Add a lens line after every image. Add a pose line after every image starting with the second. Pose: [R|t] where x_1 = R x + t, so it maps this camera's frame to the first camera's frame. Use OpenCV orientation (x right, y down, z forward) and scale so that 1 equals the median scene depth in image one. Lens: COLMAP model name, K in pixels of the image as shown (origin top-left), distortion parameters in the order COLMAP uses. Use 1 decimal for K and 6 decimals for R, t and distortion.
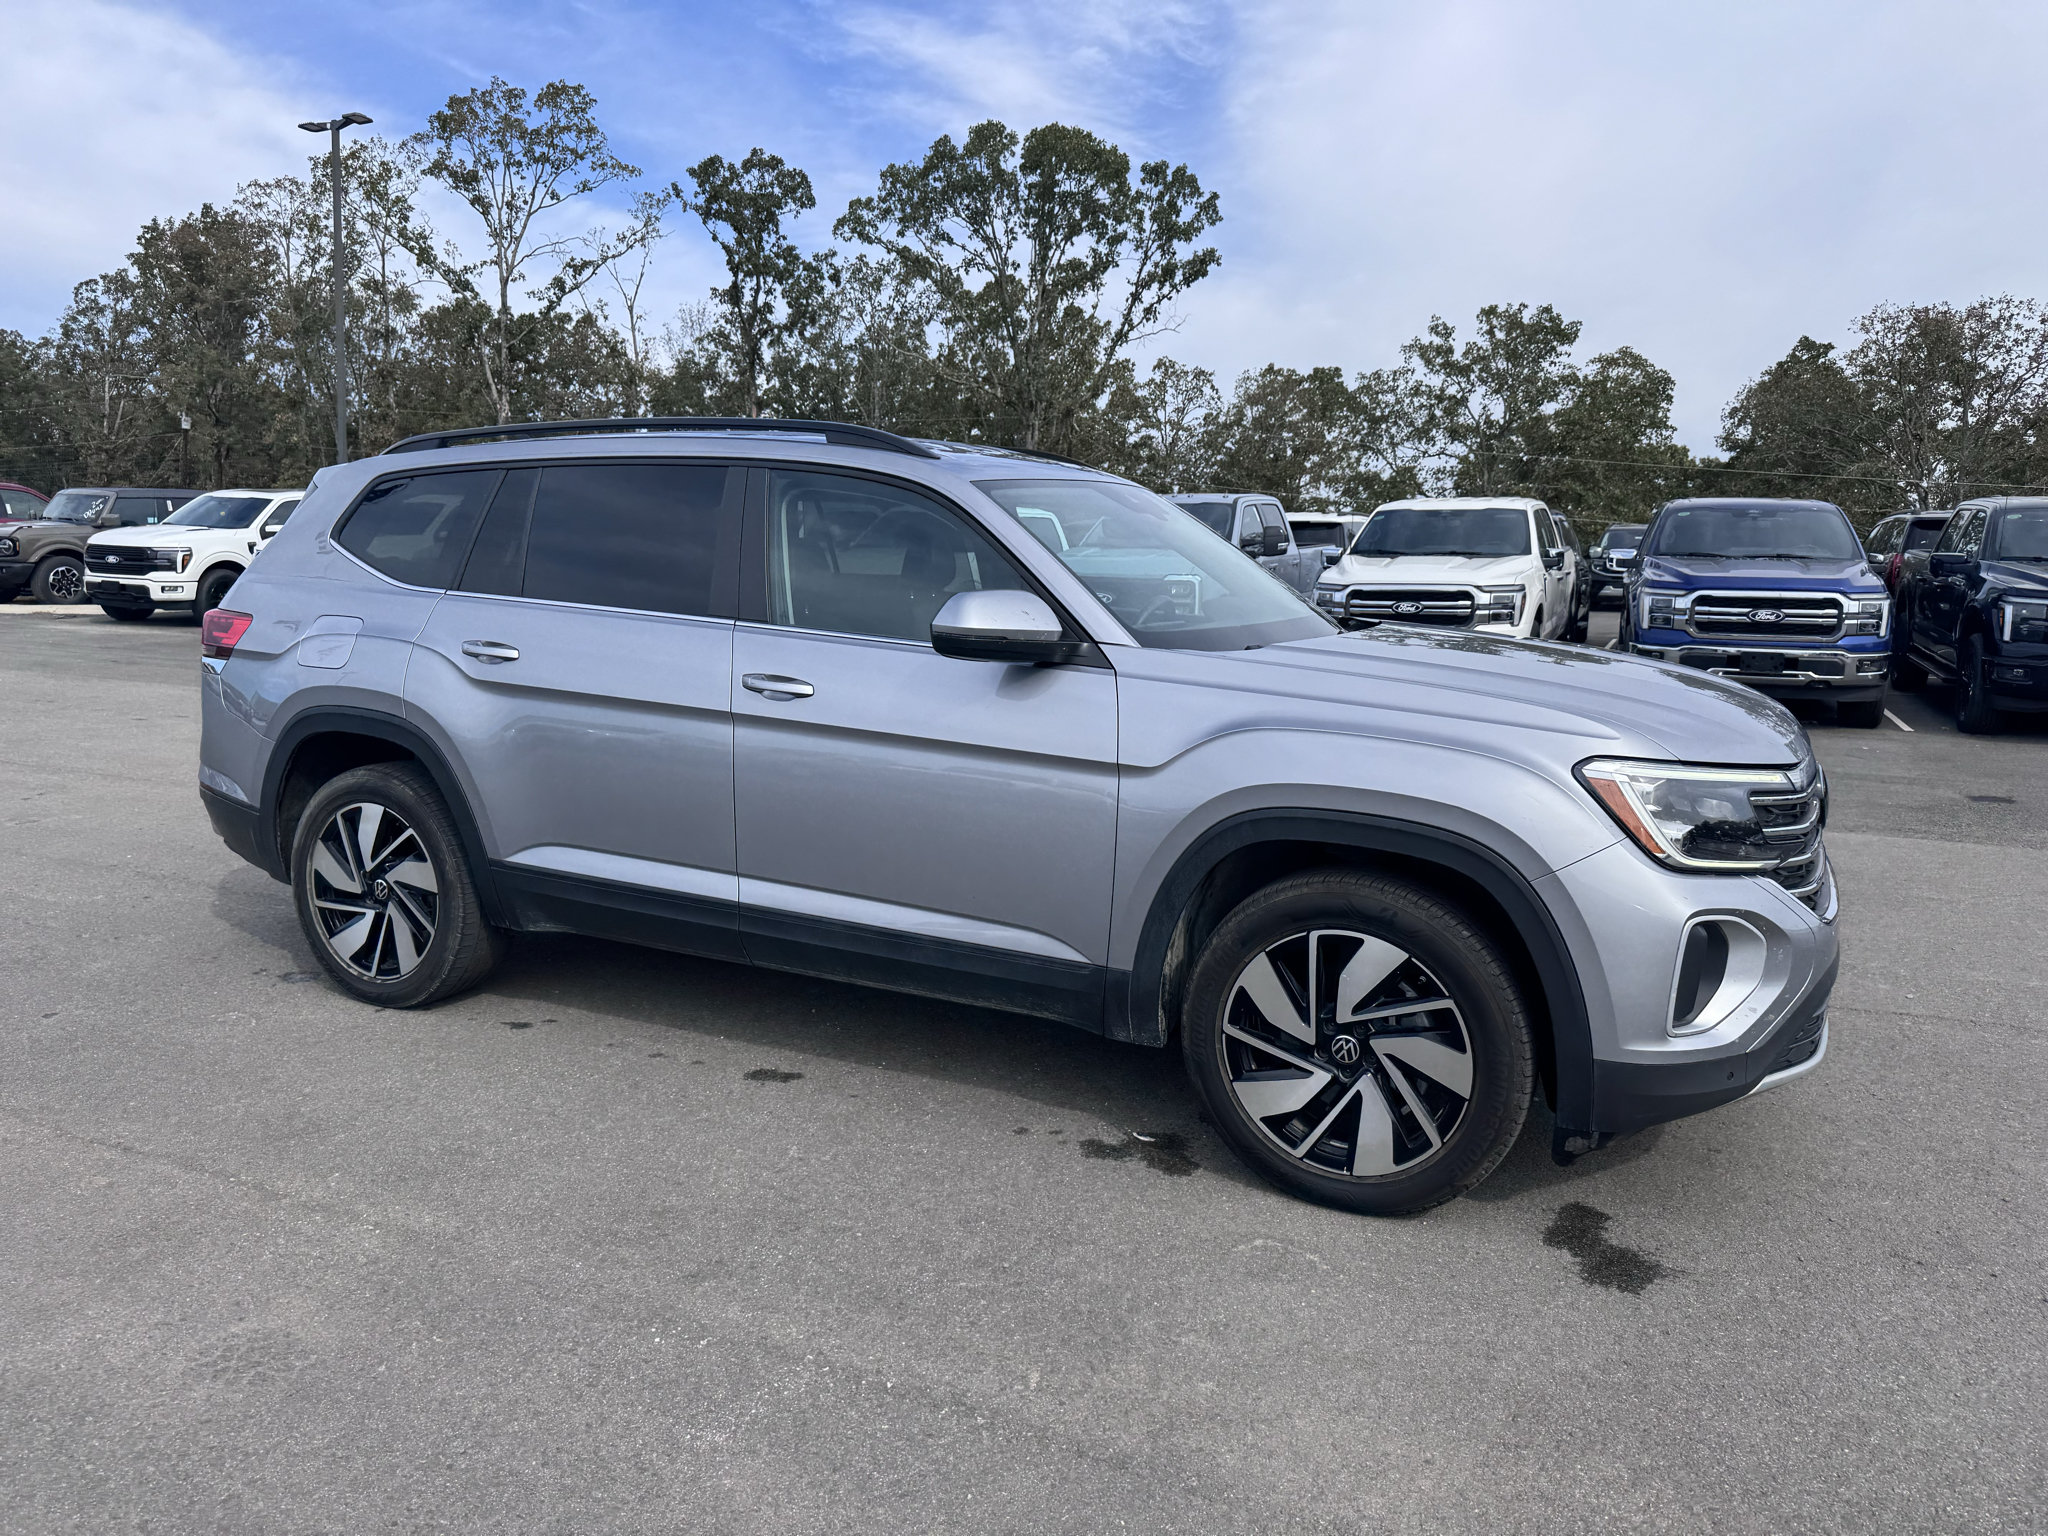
lens RADIAL K [[1446.7, 0, 1021.9], [0, 1446.7, 748.1], [0, 0, 1]] dist [0.033124, -0.041214]
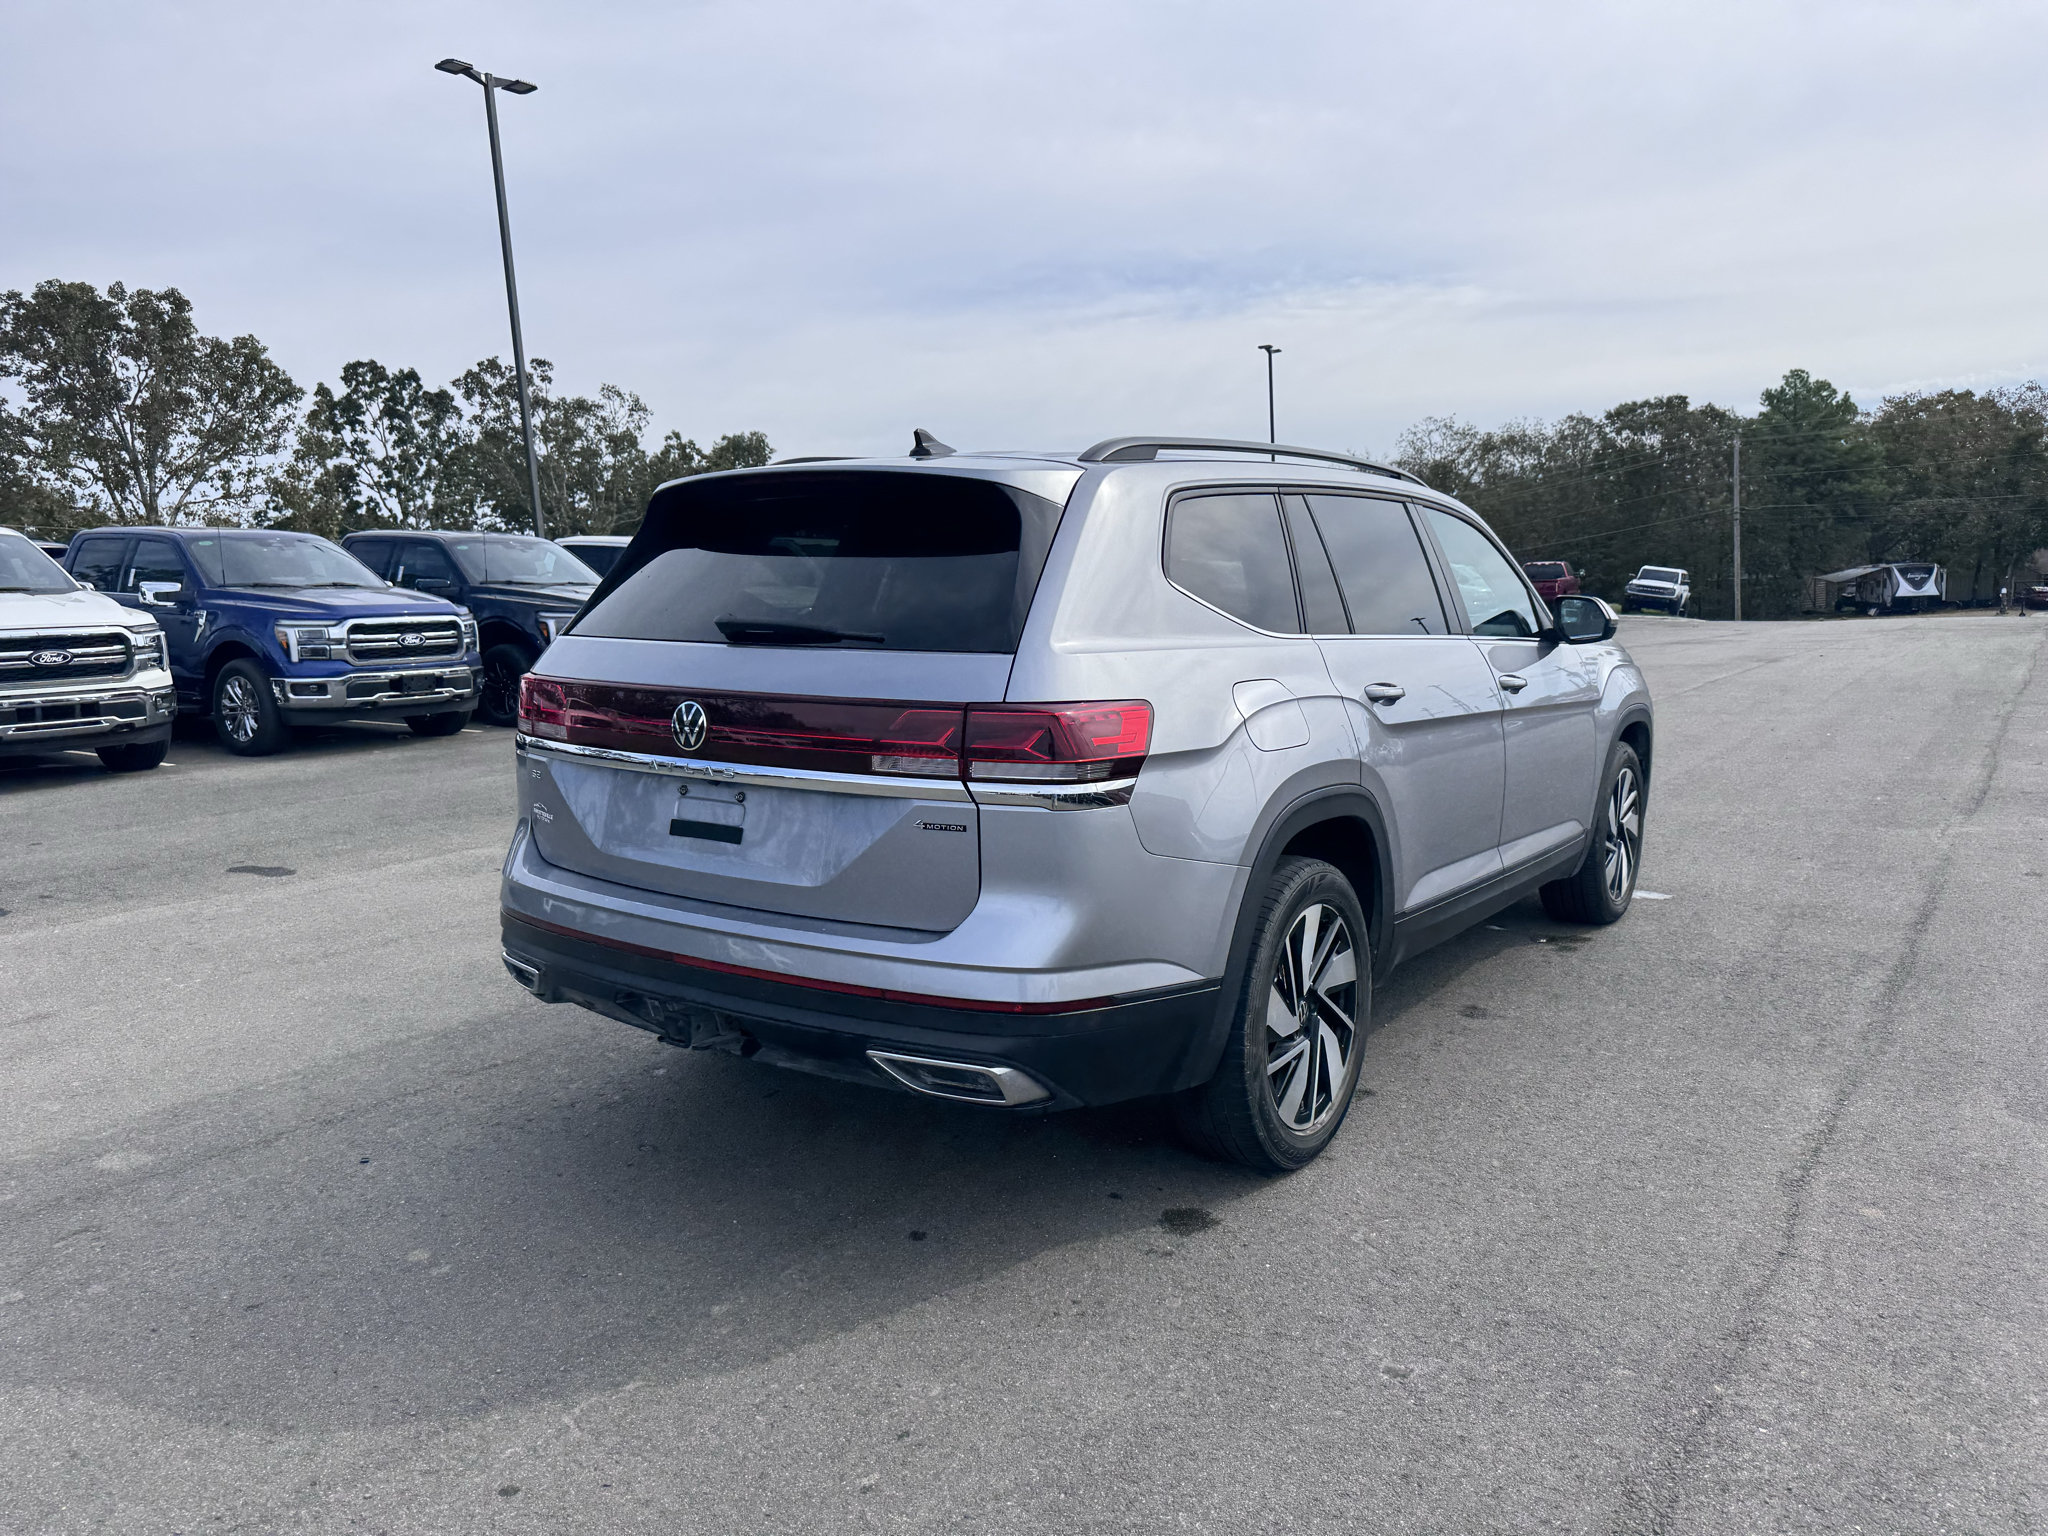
lens RADIAL K [[1442.2, 0, 1031.8], [0, 1442.2, 754.9], [0, 0, 1]] dist [0.049051, -0.063627]
pose [[0.157219, -0.134158, 0.978409, -0.271635], [0.149440, 0.982553, 0.110713, -0.033709], [-0.976192, 0.128807, 0.174525, 0.220232]]
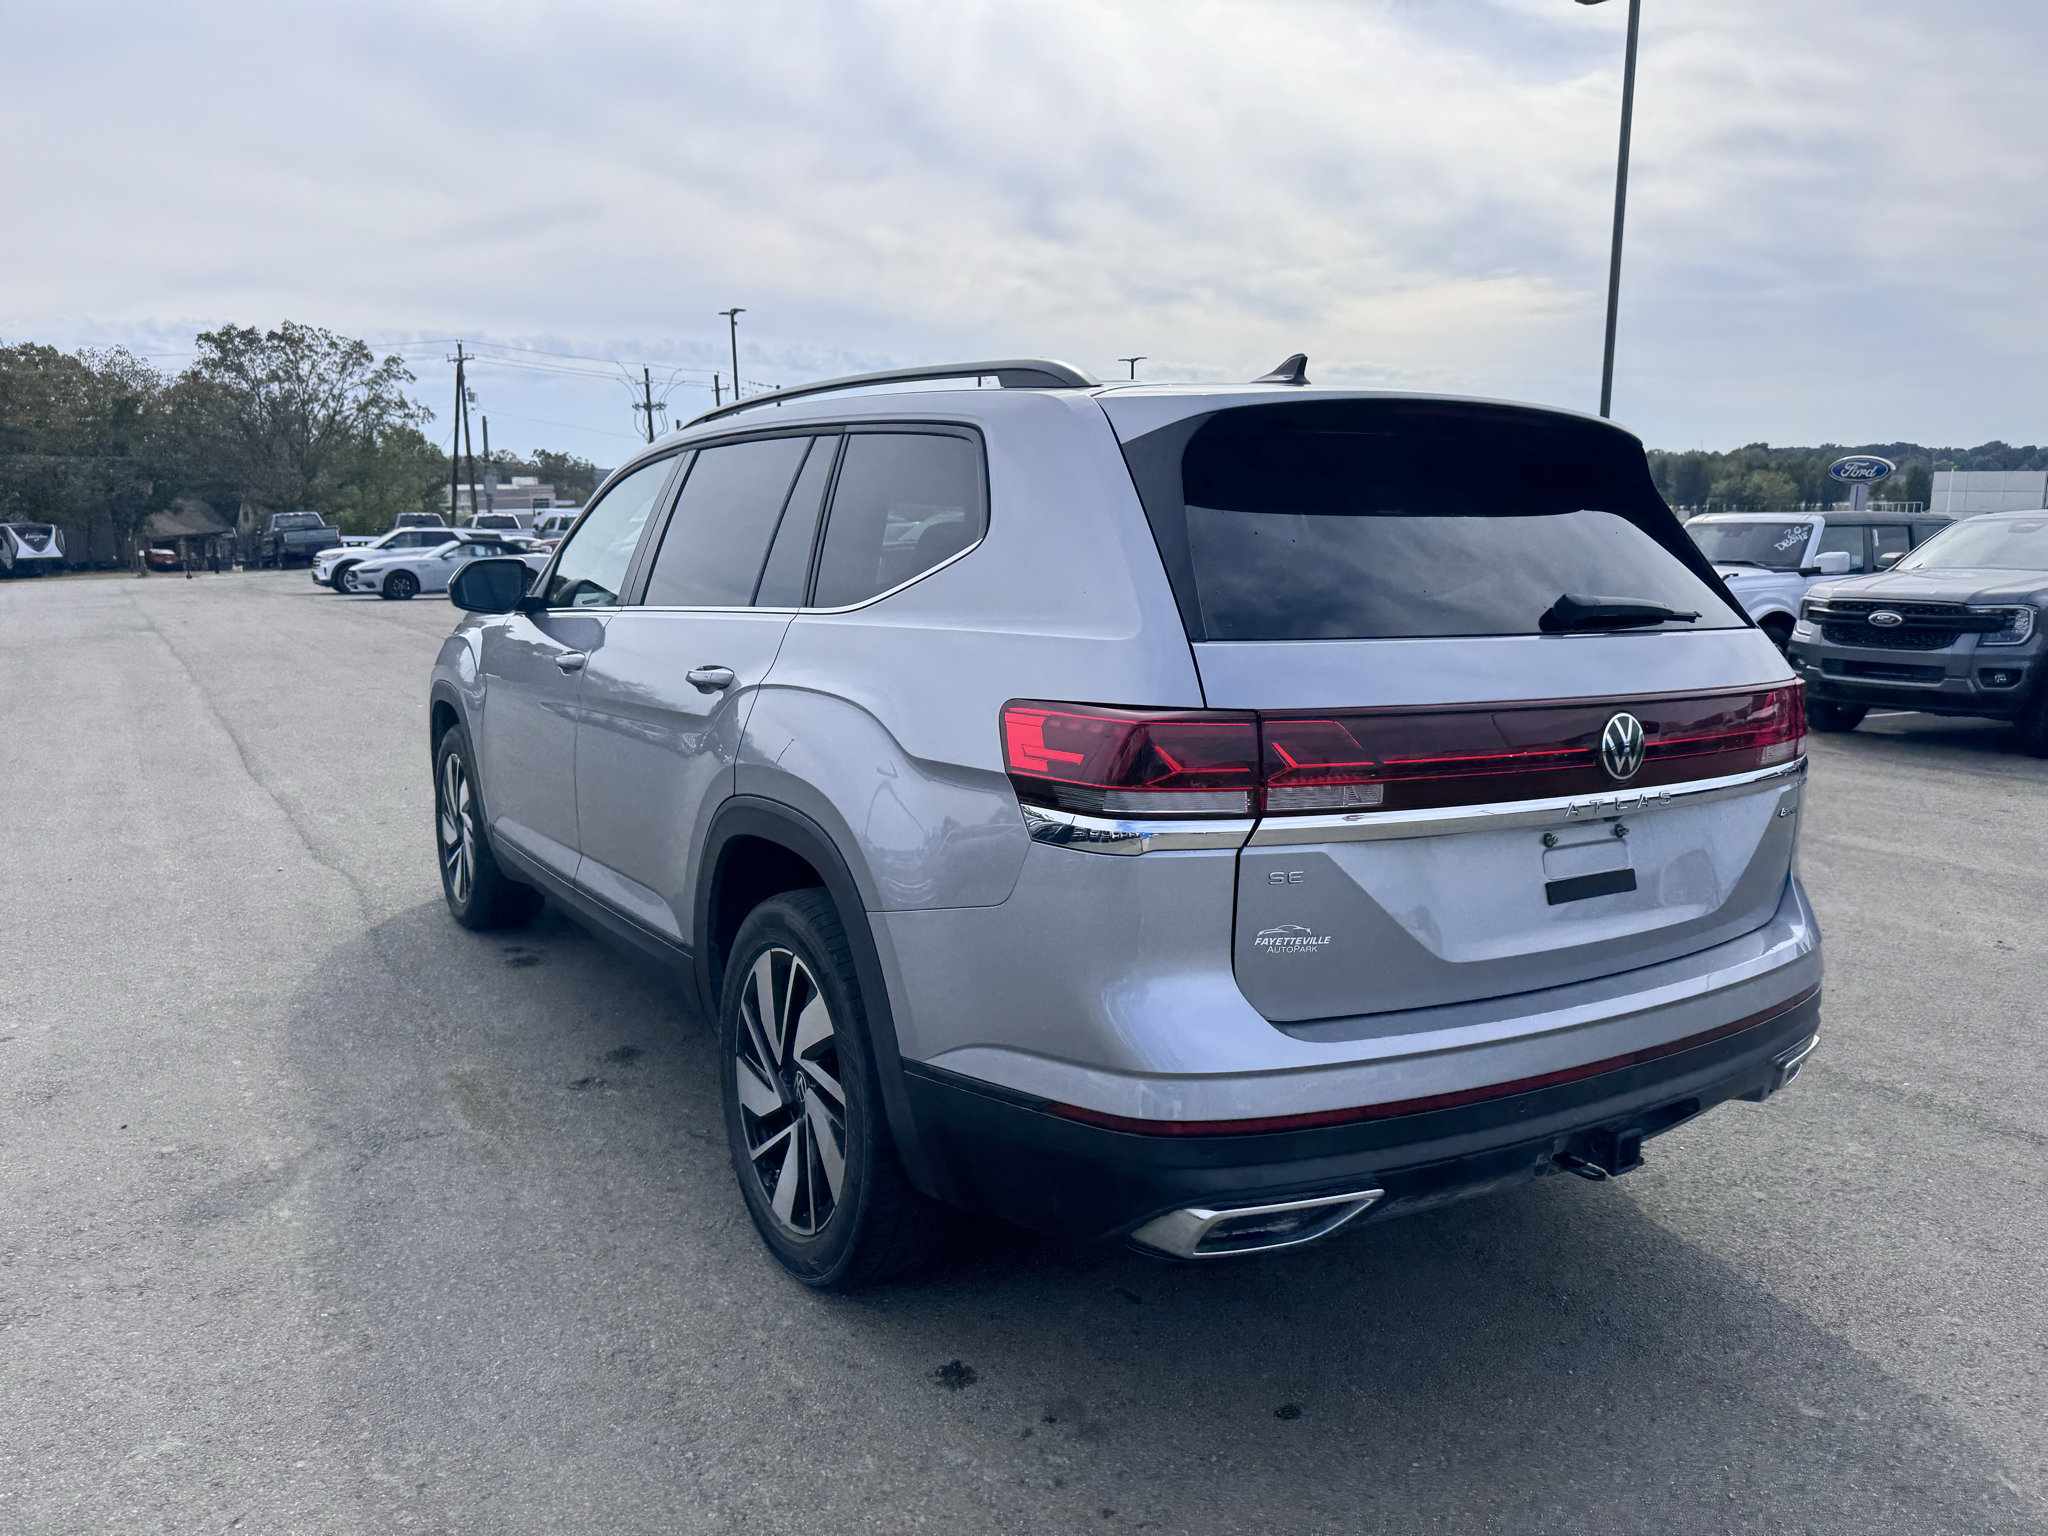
lens RADIAL K [[1446.7, 0, 1029.7], [0, 1446.7, 765.5], [0, 0, 1]] dist [0.033124, -0.041214]
pose [[-0.857099, -0.101959, 0.504961, -0.143768], [0.047688, 0.960306, 0.274843, -0.057654], [-0.512940, 0.259649, -0.818215, 0.401696]]
